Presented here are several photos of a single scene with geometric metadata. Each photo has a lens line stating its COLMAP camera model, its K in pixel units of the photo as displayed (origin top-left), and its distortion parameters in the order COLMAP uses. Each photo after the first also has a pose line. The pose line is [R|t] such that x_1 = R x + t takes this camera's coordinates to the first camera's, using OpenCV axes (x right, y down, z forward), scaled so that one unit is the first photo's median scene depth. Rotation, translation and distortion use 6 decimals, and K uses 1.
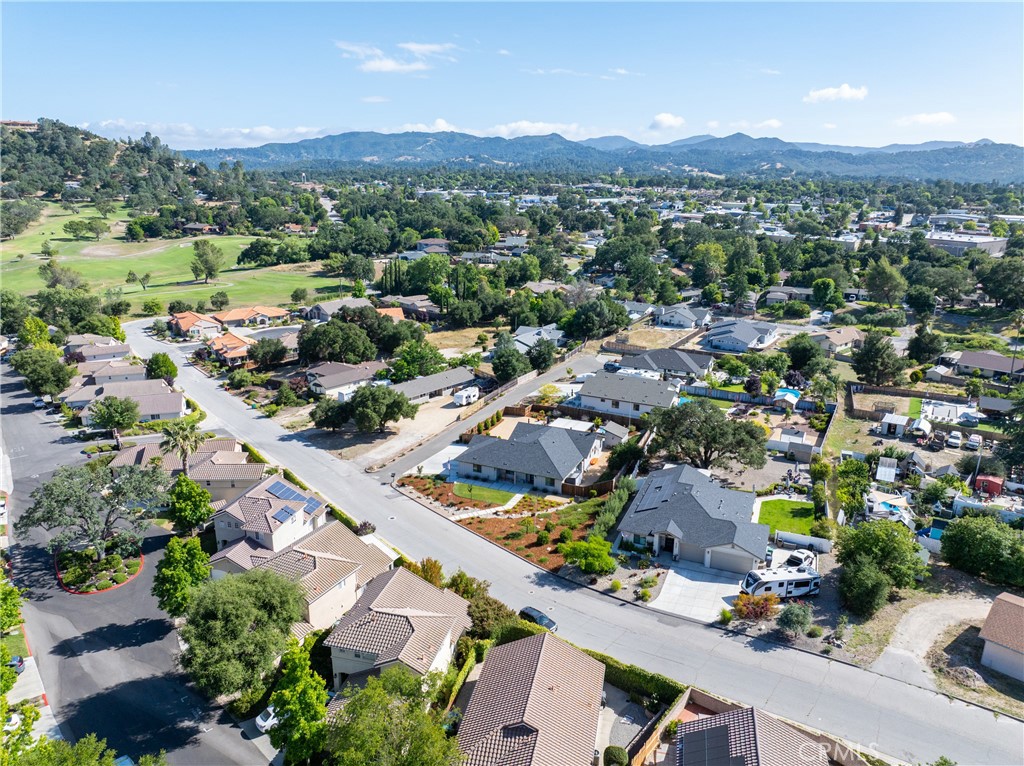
lens RADIAL K [[718.7, 0, 514.6], [0, 718.7, 380.1], [0, 0, 1]] dist [-0.031914, -0.005904]
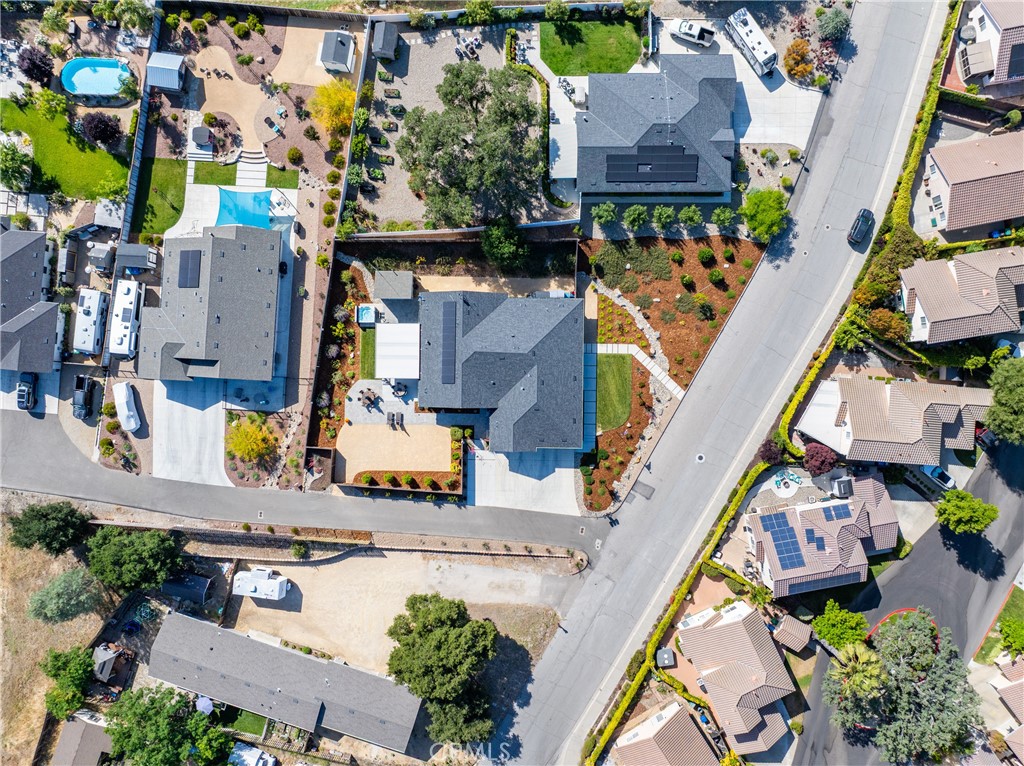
lens RADIAL K [[718.7, 0, 514.6], [0, 718.7, 380.1], [0, 0, 1]] dist [-0.031914, -0.005904]
pose [[-0.386025, -0.922447, -0.008719, 0.012497], [0.250533, -0.113929, 0.961381, -0.454388], [-0.887816, 0.368933, 0.275083, 0.570628]]
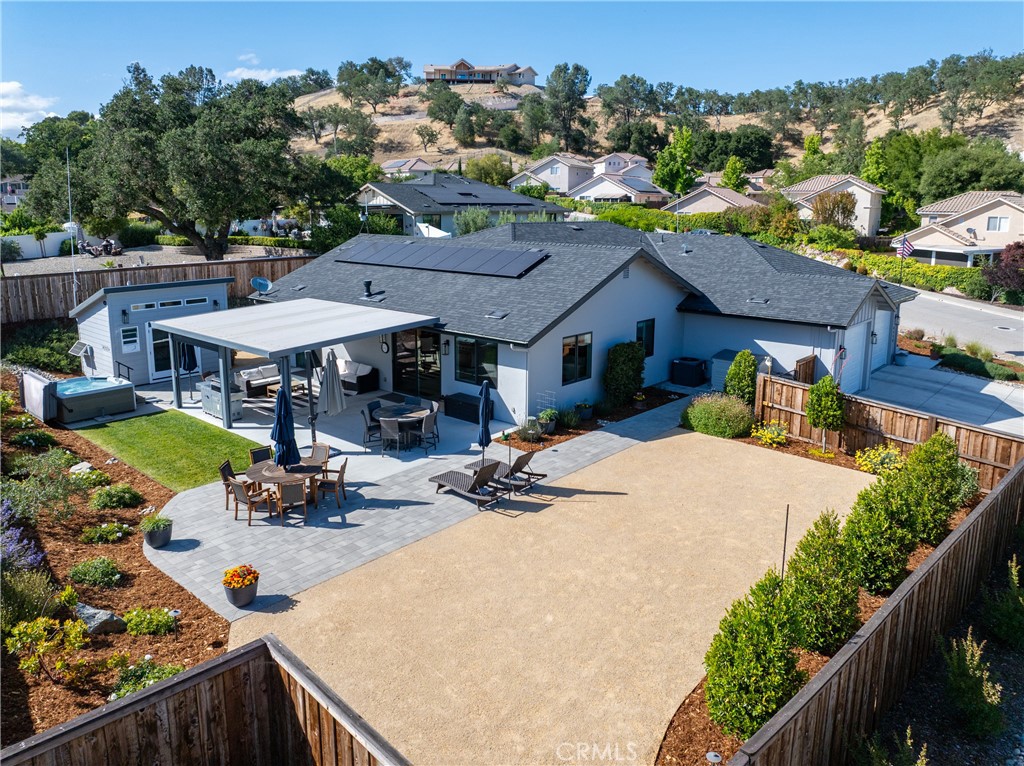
lens RADIAL K [[740.4, 0, 513.3], [0, 740.4, 342.1], [0, 0, 1]] dist [-0.036667, 0.001458]
pose [[-0.951968, -0.072183, 0.297566, -0.016072], [0.070099, 0.894628, 0.441278, -0.004185], [-0.298064, 0.440942, -0.846598, 0.894357]]
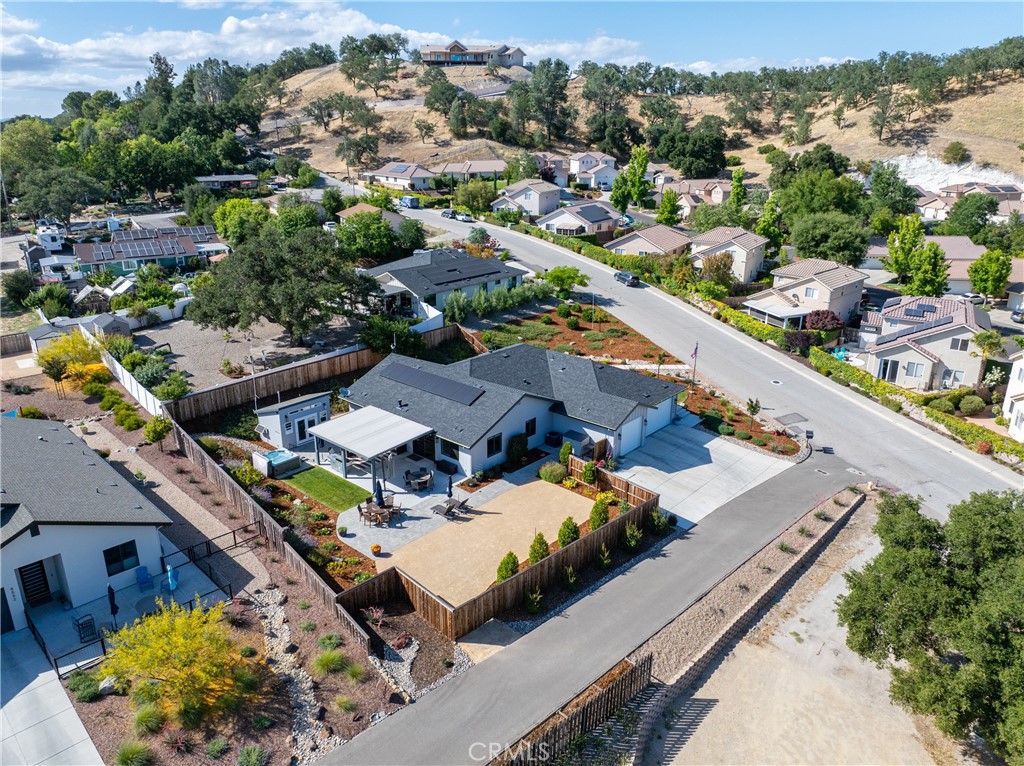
lens RADIAL K [[718.7, 0, 514.6], [0, 718.7, 380.1], [0, 0, 1]] dist [-0.031914, -0.005904]
pose [[-0.953026, -0.115611, 0.279955, -0.076393], [0.067293, 0.820369, 0.567861, -0.133888], [-0.295318, 0.560025, -0.774054, 0.992819]]
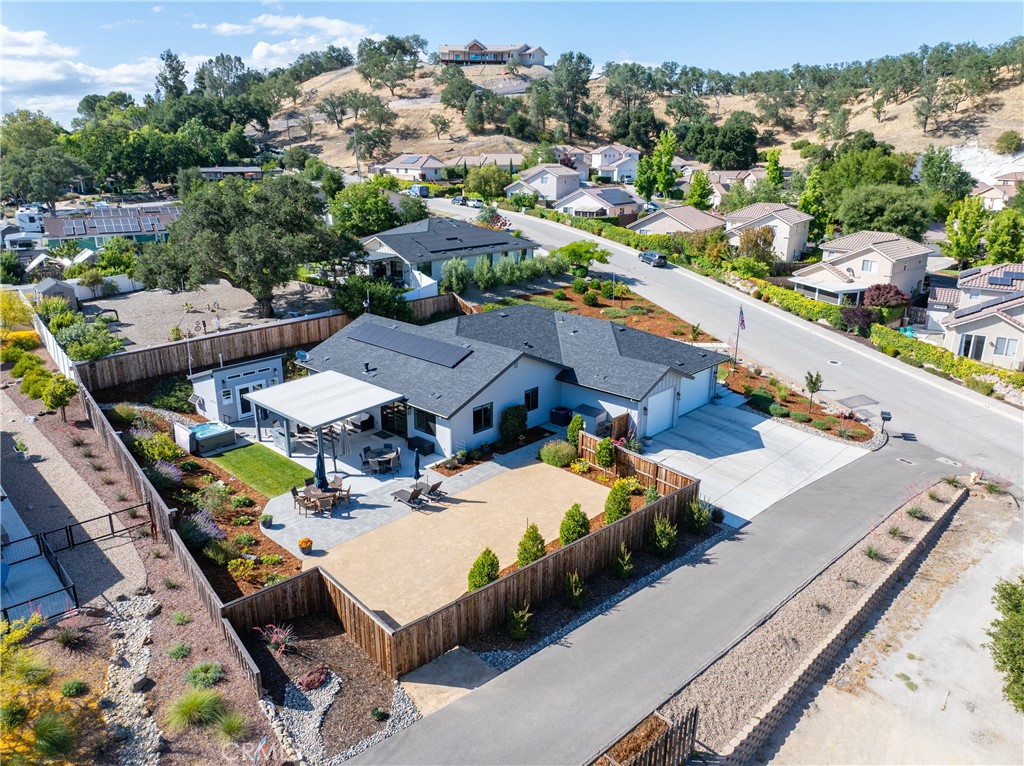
lens RADIAL K [[719.1, 0, 514.1], [0, 719.1, 381.8], [0, 0, 1]] dist [-0.039936, 0.009011]
pose [[-0.942482, -0.117198, 0.313038, -0.068255], [0.076871, 0.835419, 0.544212, -0.076725], [-0.325299, 0.536973, -0.778357, 0.949105]]
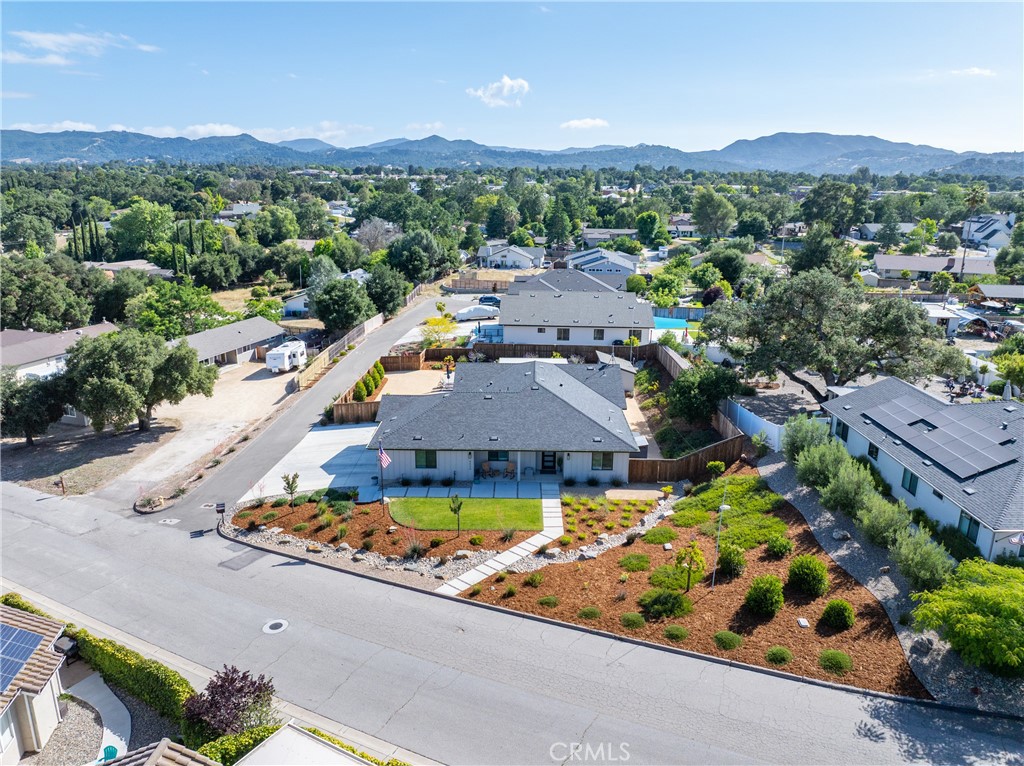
lens RADIAL K [[718.7, 0, 514.6], [0, 718.7, 380.1], [0, 0, 1]] dist [-0.031914, -0.005904]
pose [[0.920859, -0.108221, 0.374575, -0.111724], [0.110745, 0.993738, 0.014851, 0.050936], [-0.373837, 0.027806, 0.927078, 0.393065]]
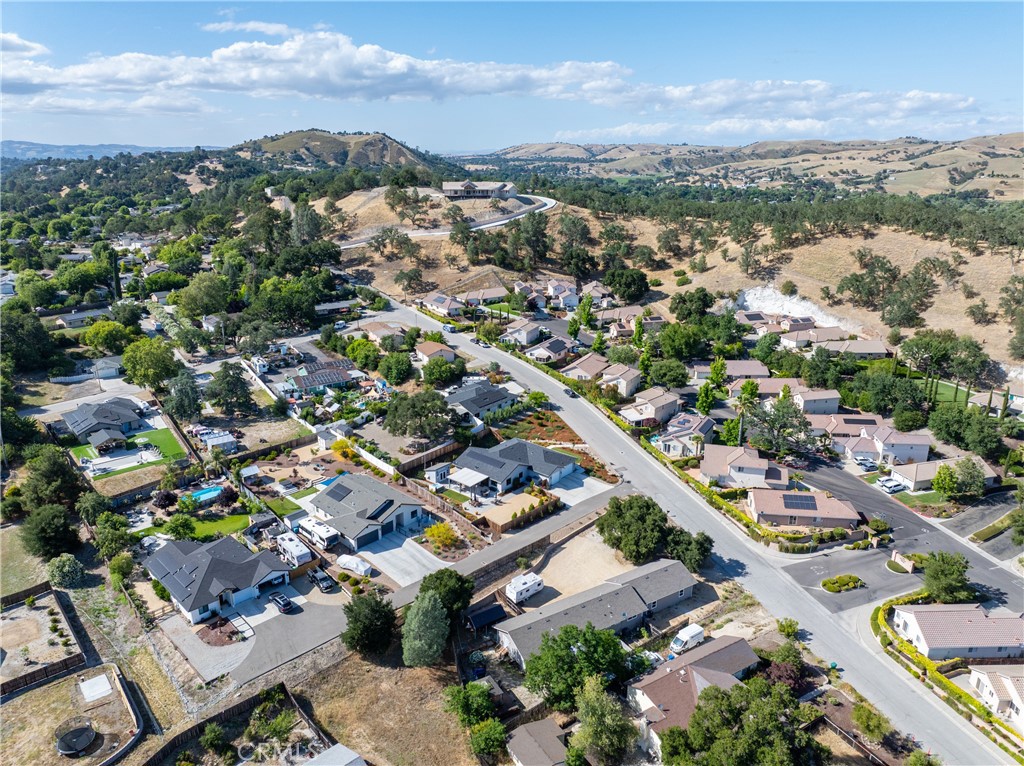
lens RADIAL K [[719.1, 0, 514.1], [0, 719.1, 381.8], [0, 0, 1]] dist [-0.039936, 0.009011]
pose [[-0.955500, -0.103981, 0.276057, -0.232165], [0.068473, 0.832078, 0.550416, -0.547765], [-0.286934, 0.544825, -0.787931, 1.424898]]
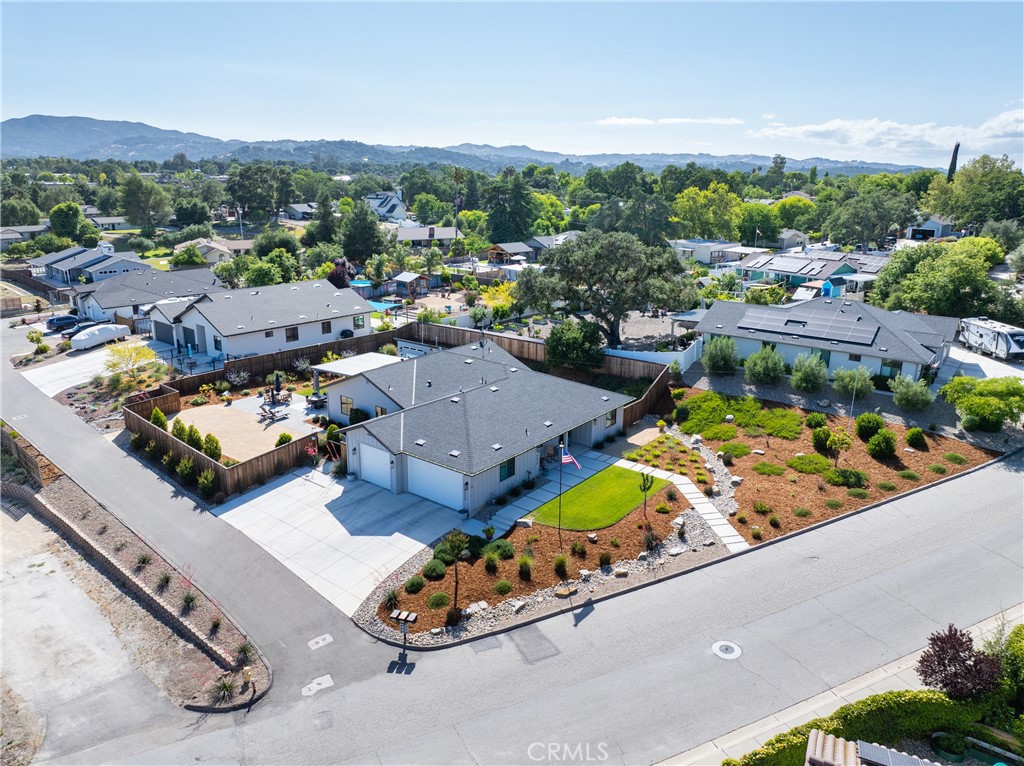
lens RADIAL K [[718.7, 0, 514.6], [0, 718.7, 380.1], [0, 0, 1]] dist [-0.031914, -0.005904]
pose [[0.252134, -0.276264, 0.927419, -0.273115], [0.264209, 0.941622, 0.208666, -0.000864], [-0.930925, 0.192421, 0.310406, 0.598949]]
